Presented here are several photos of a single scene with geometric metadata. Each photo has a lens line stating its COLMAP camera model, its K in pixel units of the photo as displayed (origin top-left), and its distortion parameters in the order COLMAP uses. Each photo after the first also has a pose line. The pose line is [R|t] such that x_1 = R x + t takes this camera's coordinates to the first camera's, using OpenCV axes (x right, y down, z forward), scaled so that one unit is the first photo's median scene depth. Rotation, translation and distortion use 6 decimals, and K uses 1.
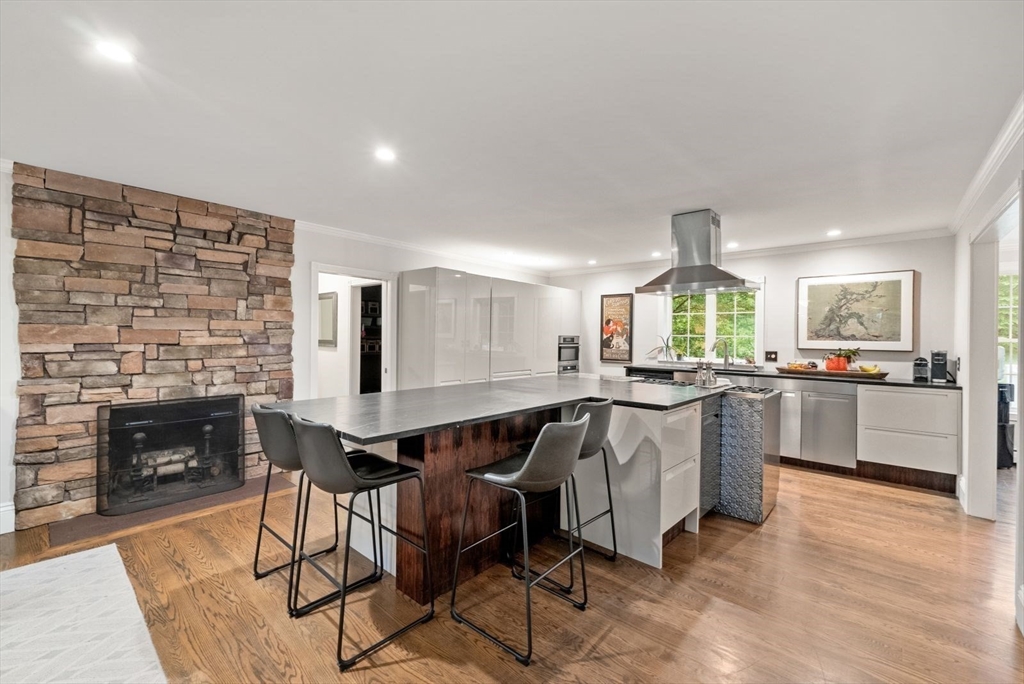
lens RADIAL K [[428.8, 0, 510.6], [0, 428.8, 341.3], [0, 0, 1]] dist [-0.000009, 0.000038]
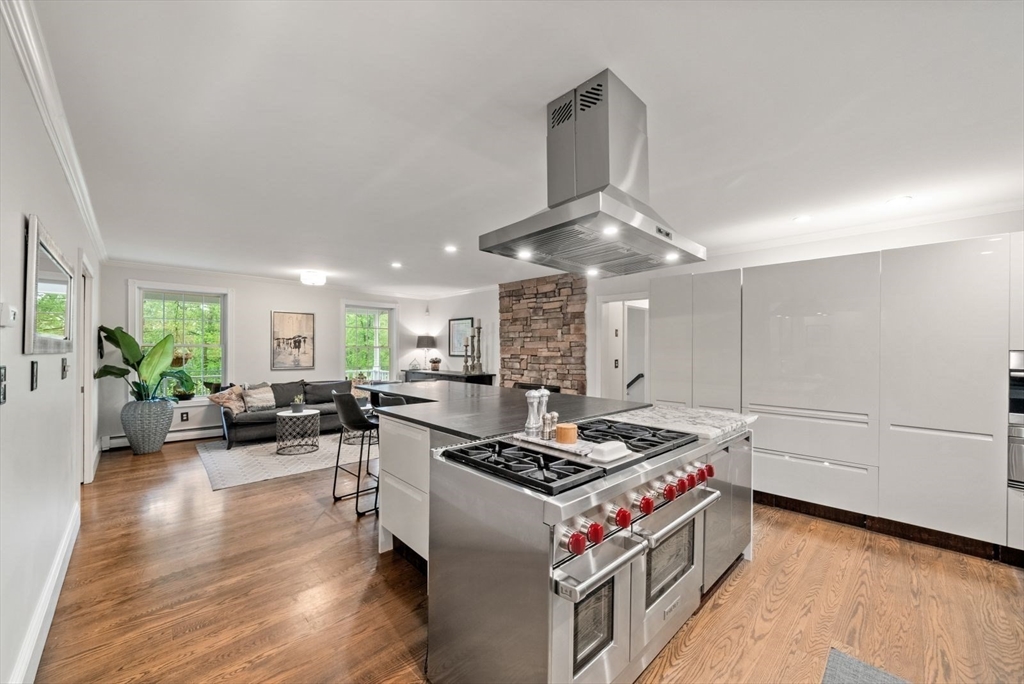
lens RADIAL K [[393.0, 0, 510.8], [0, 393.0, 345.8], [0, 0, 1]] dist [-0.000234, -0.000001]
pose [[-0.077569, -0.002782, -0.996983, 0.929758], [-0.003096, 0.999992, -0.002550, -0.029924], [0.996982, 0.002889, -0.077577, 0.967920]]
